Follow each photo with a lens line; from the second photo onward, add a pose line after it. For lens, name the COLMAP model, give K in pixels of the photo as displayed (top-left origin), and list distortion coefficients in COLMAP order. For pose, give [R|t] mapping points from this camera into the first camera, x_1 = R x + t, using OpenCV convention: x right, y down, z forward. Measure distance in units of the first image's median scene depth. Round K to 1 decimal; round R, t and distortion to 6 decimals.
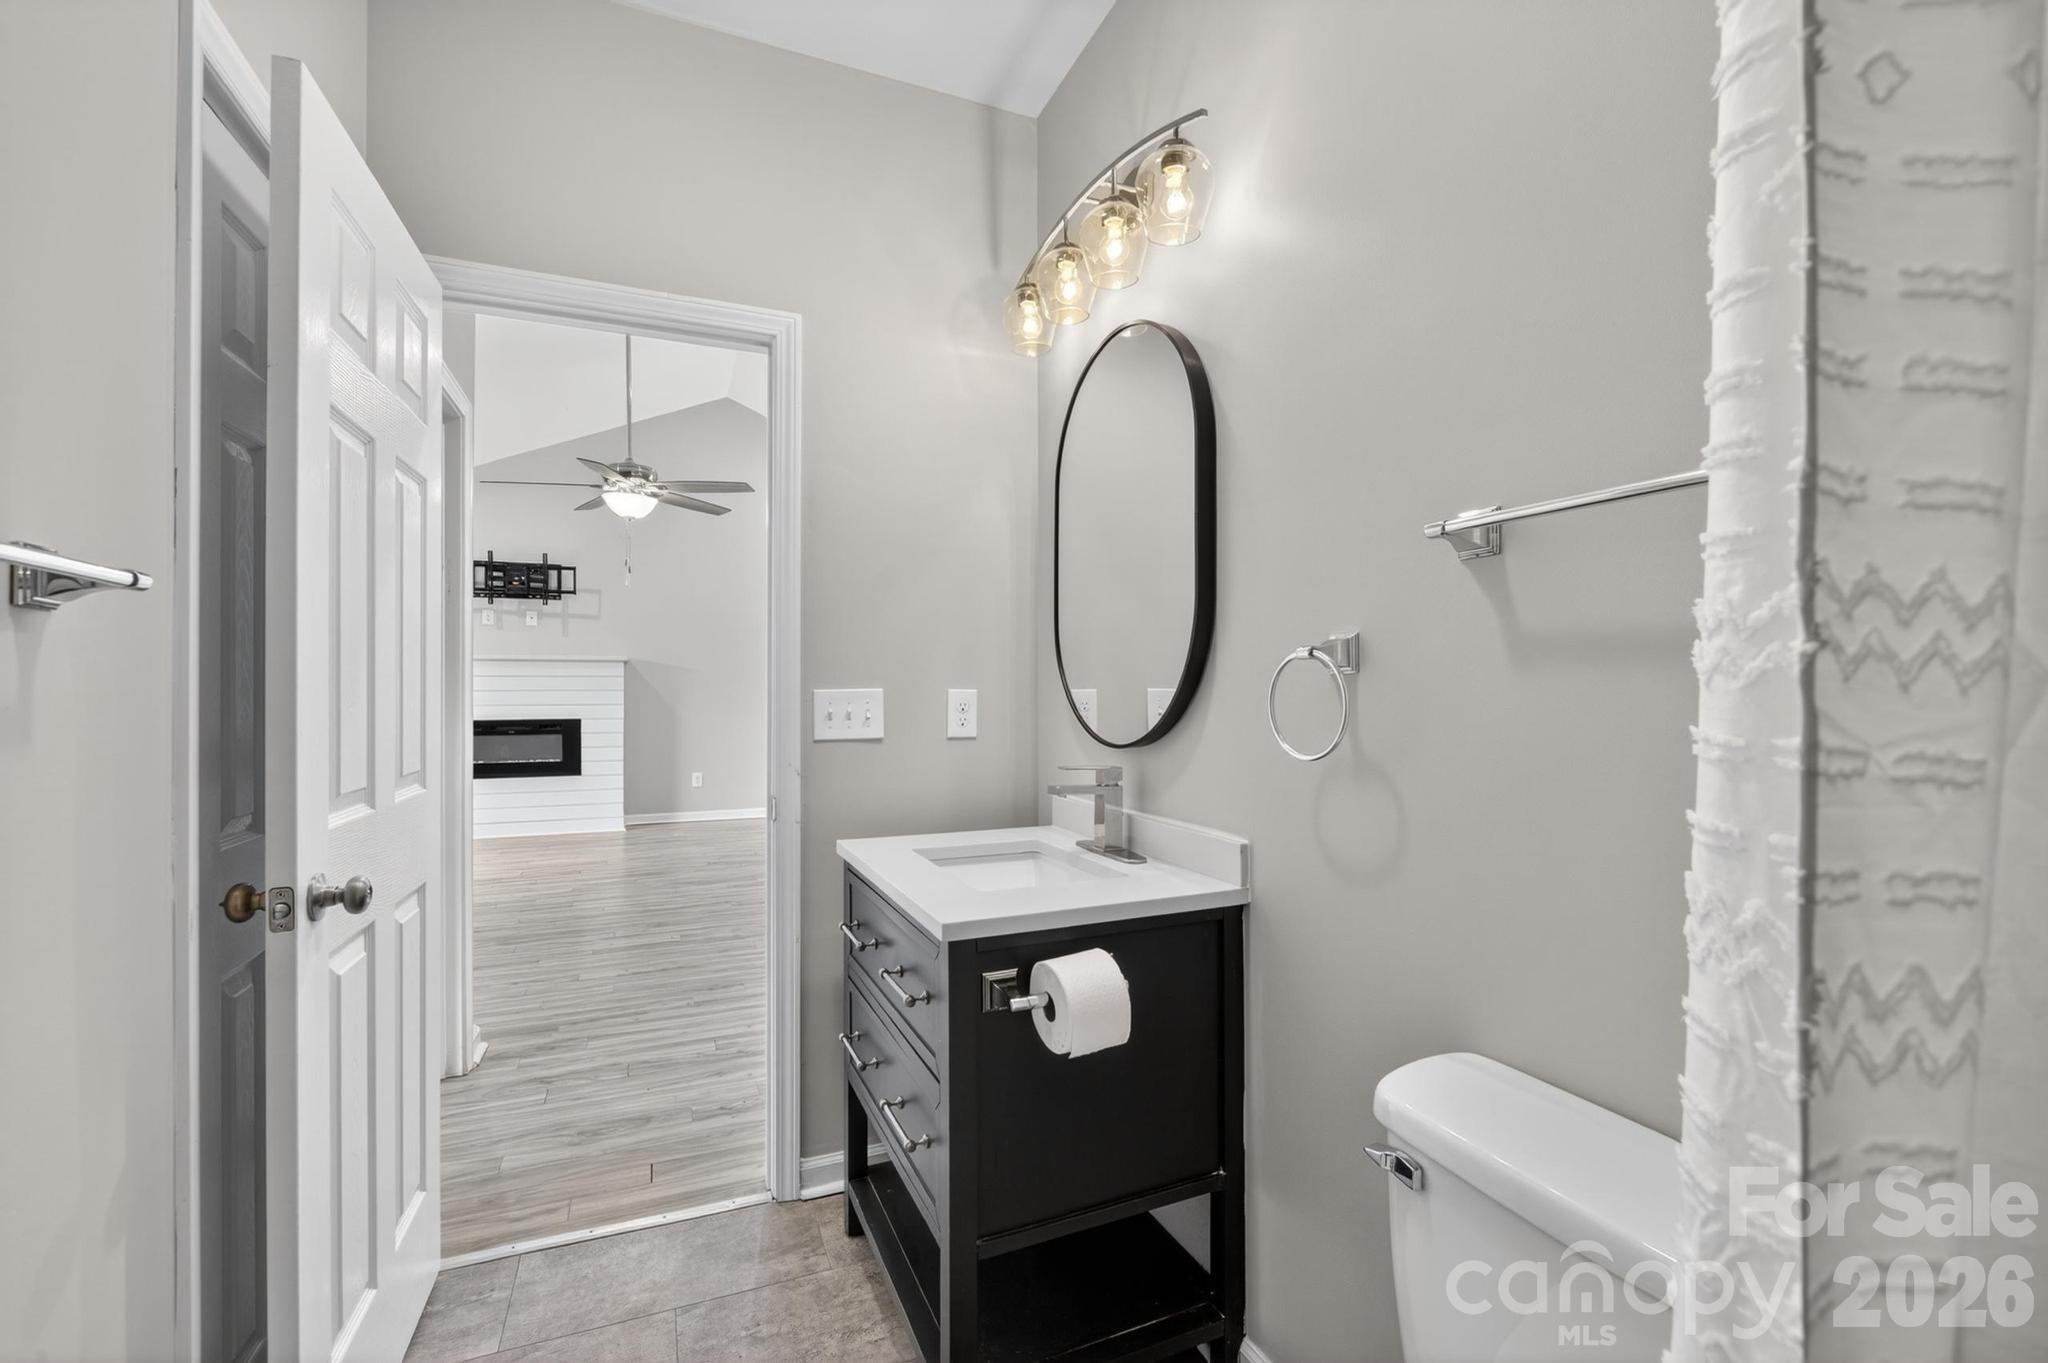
lens RADIAL K [[887.8, 0, 1018.4], [0, 887.8, 692.6], [0, 0, 1]] dist [-0.015156, 0.003366]
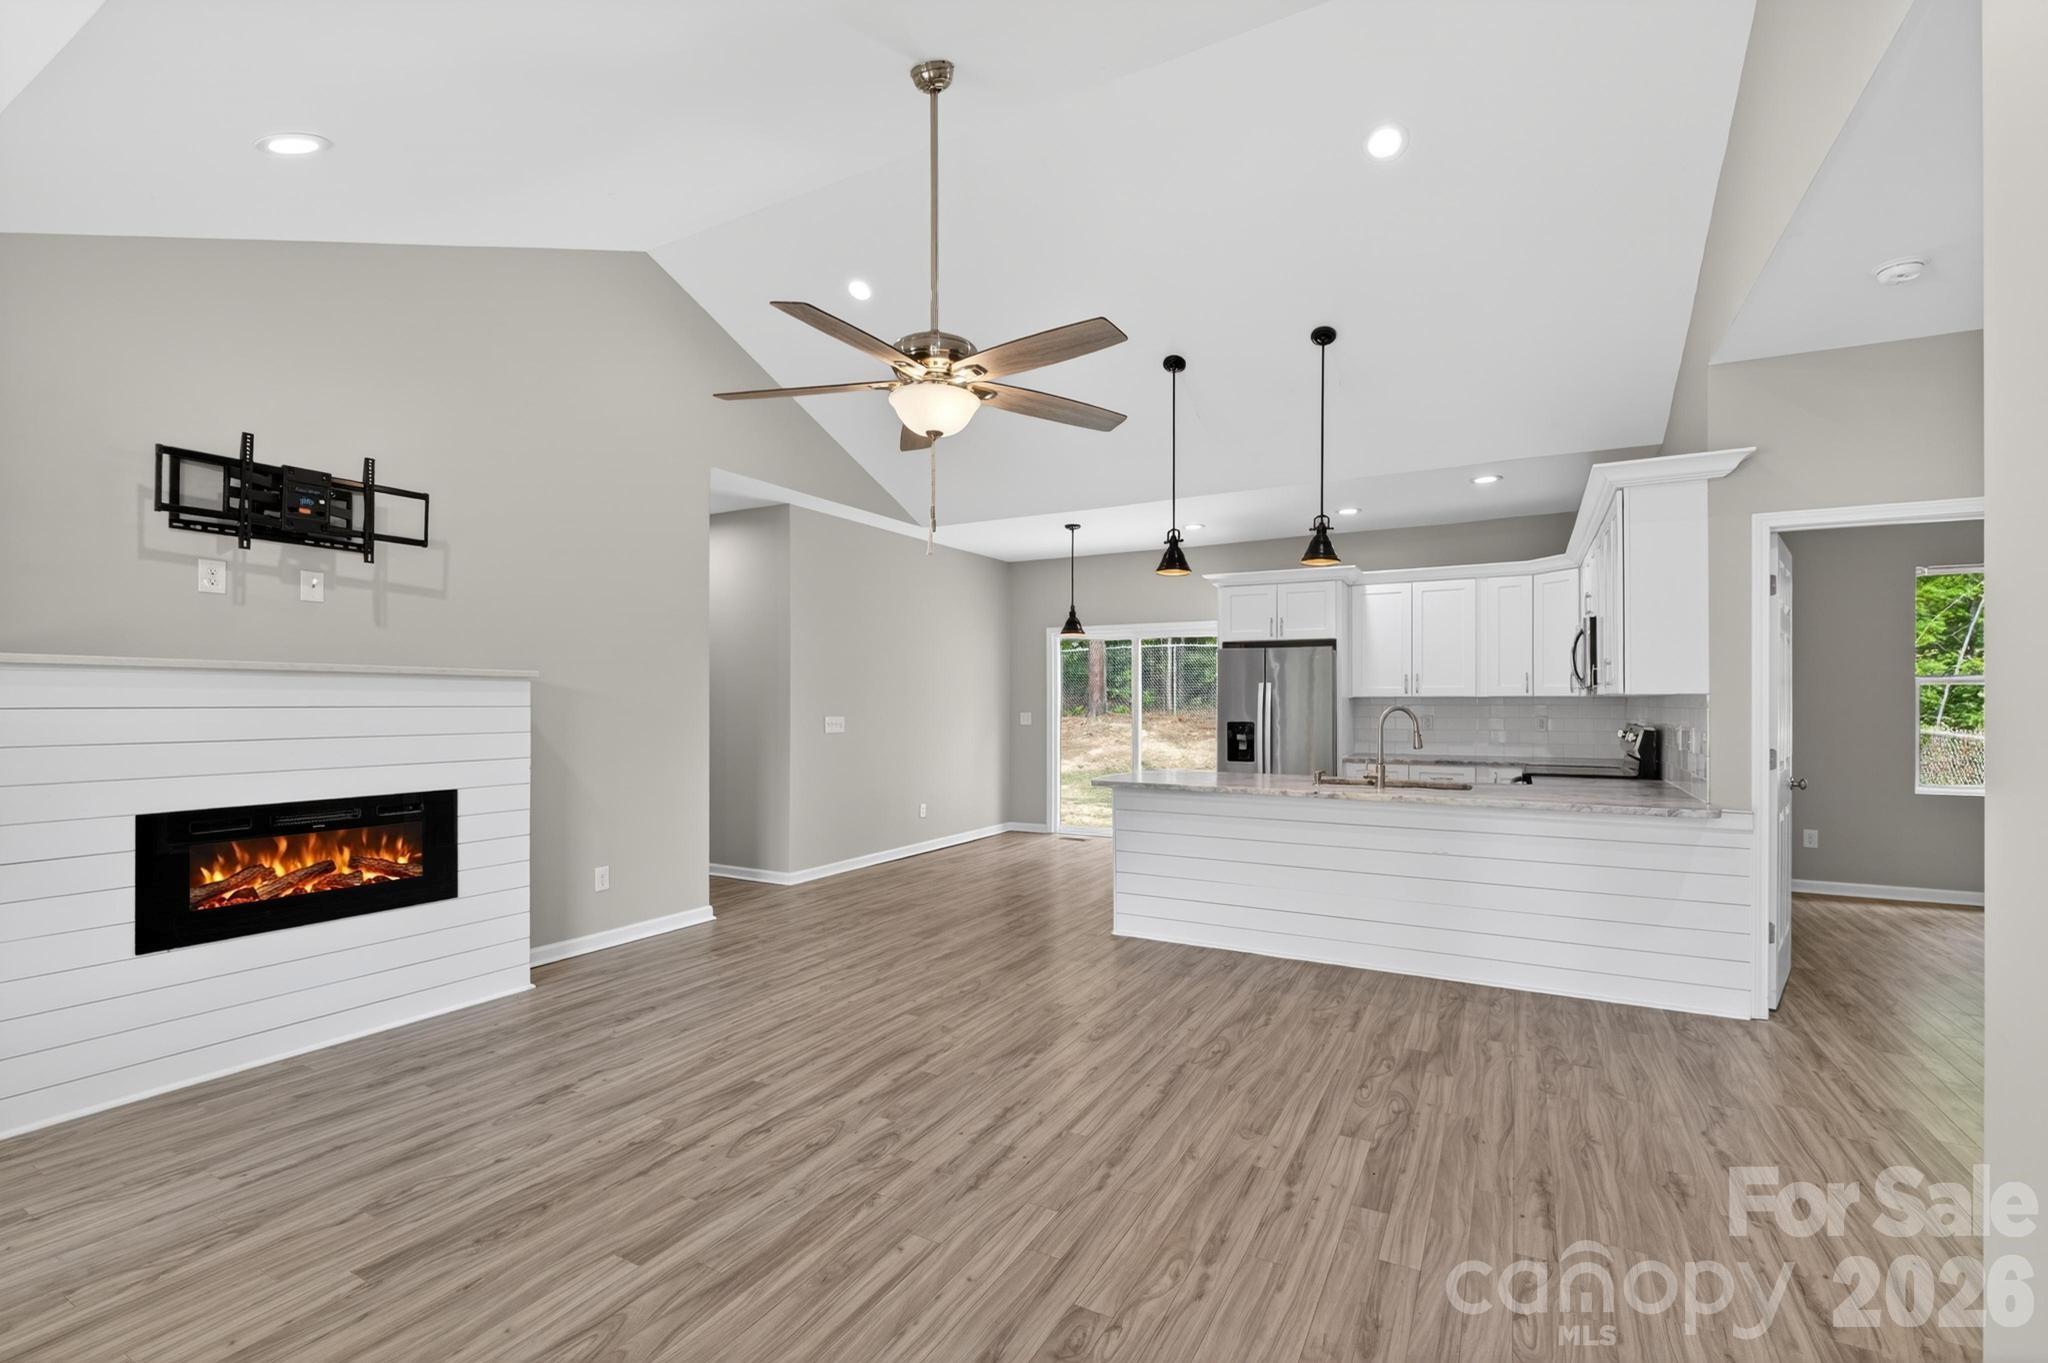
lens RADIAL K [[887.8, 0, 1033.8], [0, 887.8, 700.1], [0, 0, 1]] dist [-0.015156, 0.003366]
pose [[0.766258, 0.015282, 0.642351, -0.564531], [-0.009963, 0.999880, -0.011902, -0.019614], [-0.642456, 0.002720, 0.766318, 0.378097]]
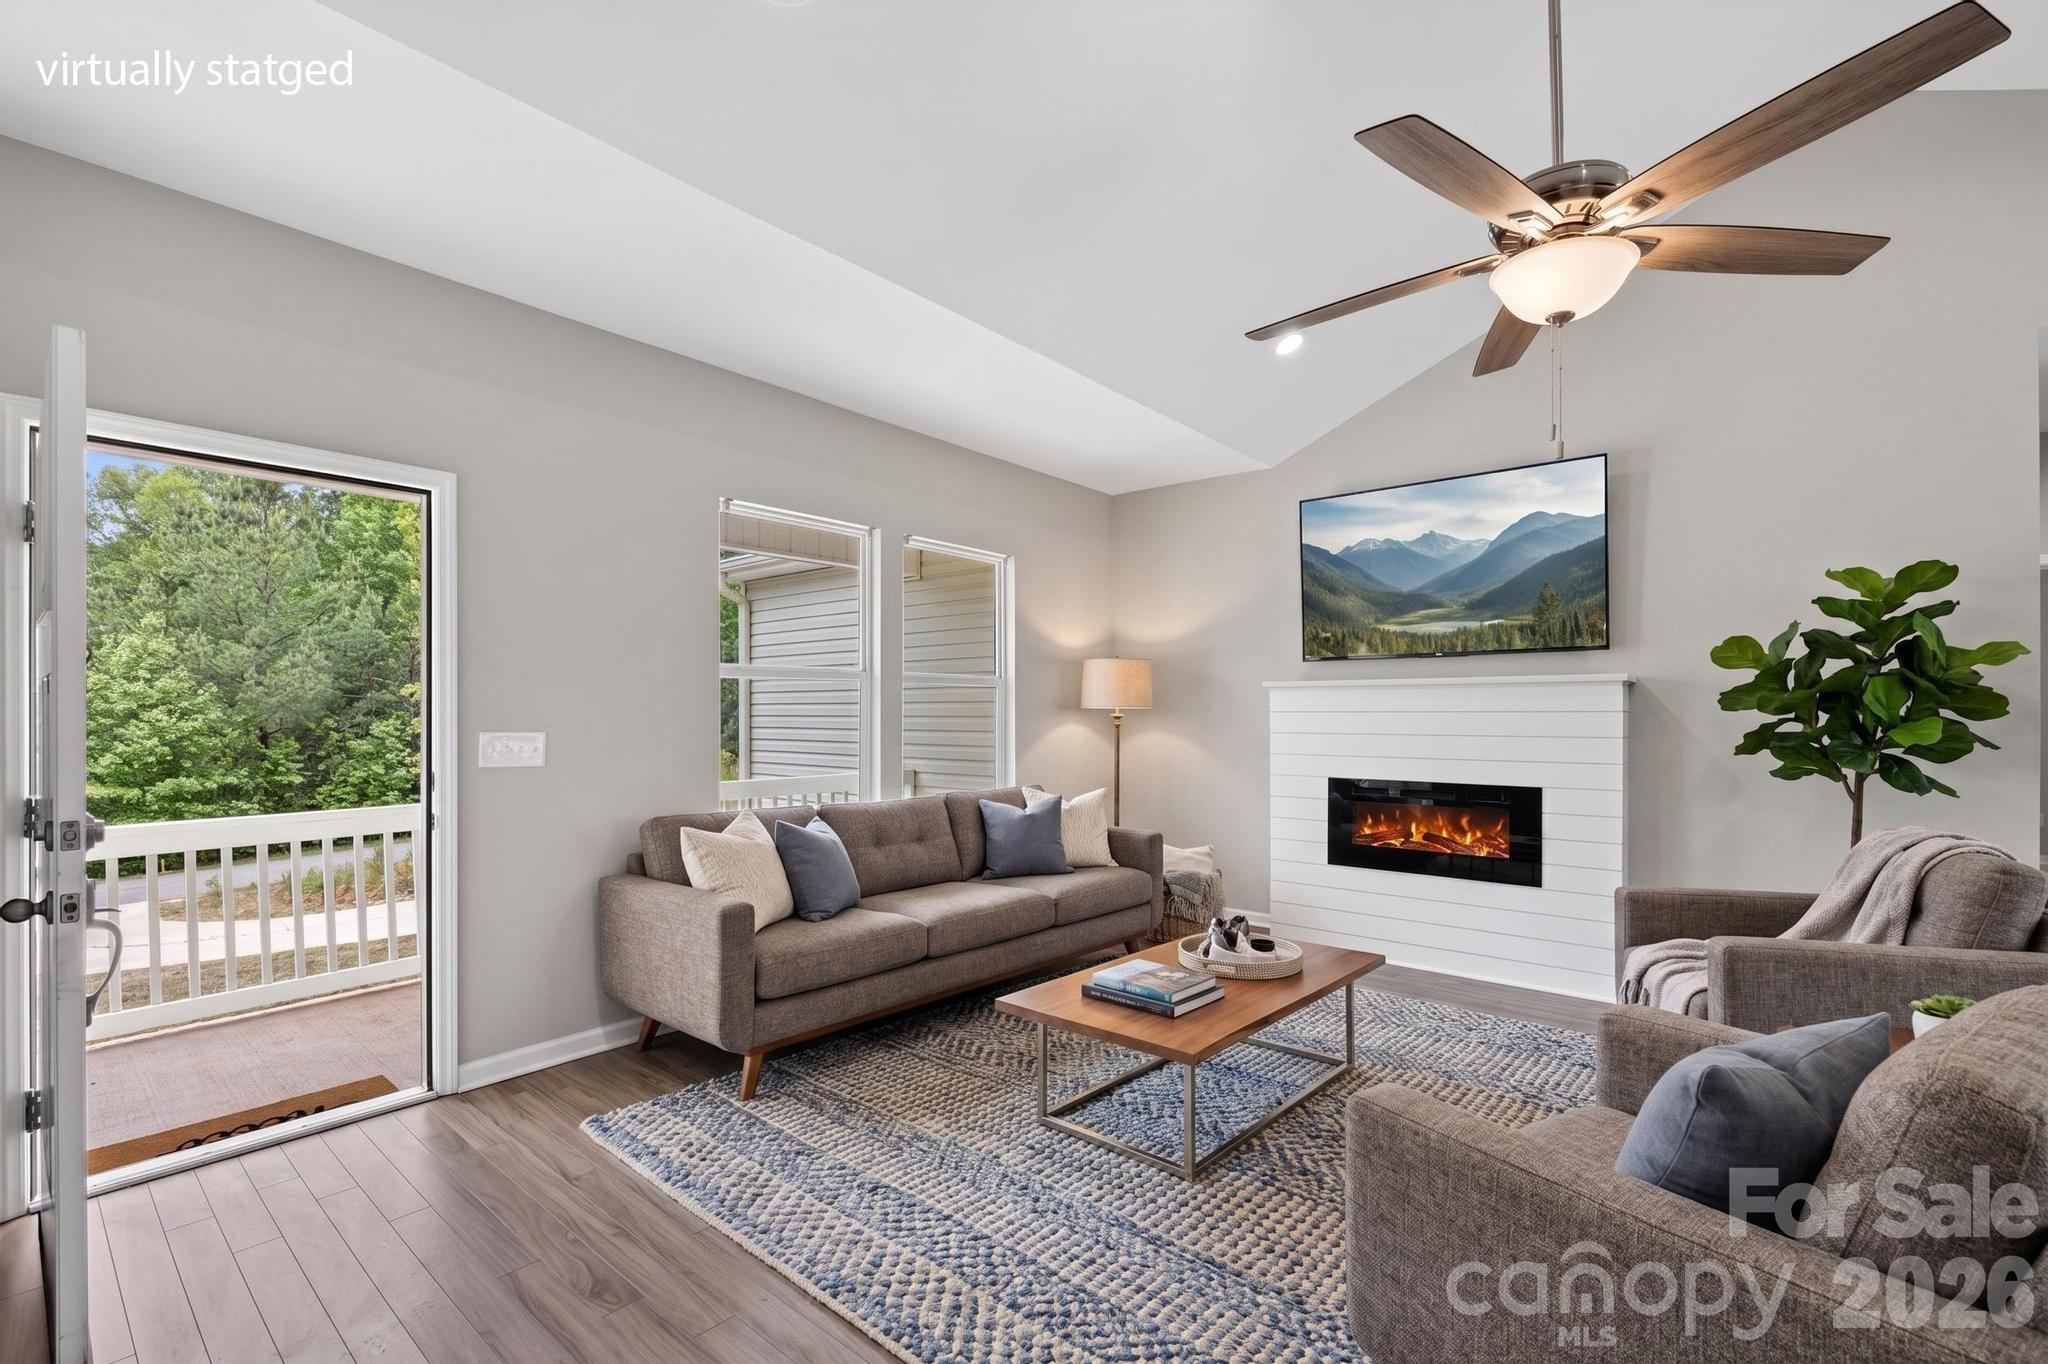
lens RADIAL K [[887.8, 0, 1034.9], [0, 887.8, 708.0], [0, 0, 1]] dist [-0.015156, 0.003366]
pose [[0.480357, 0.008109, -0.877035, -0.152680], [-0.004754, 0.999967, 0.006641, -0.022714], [0.877060, 0.000979, 0.480380, 0.440706]]
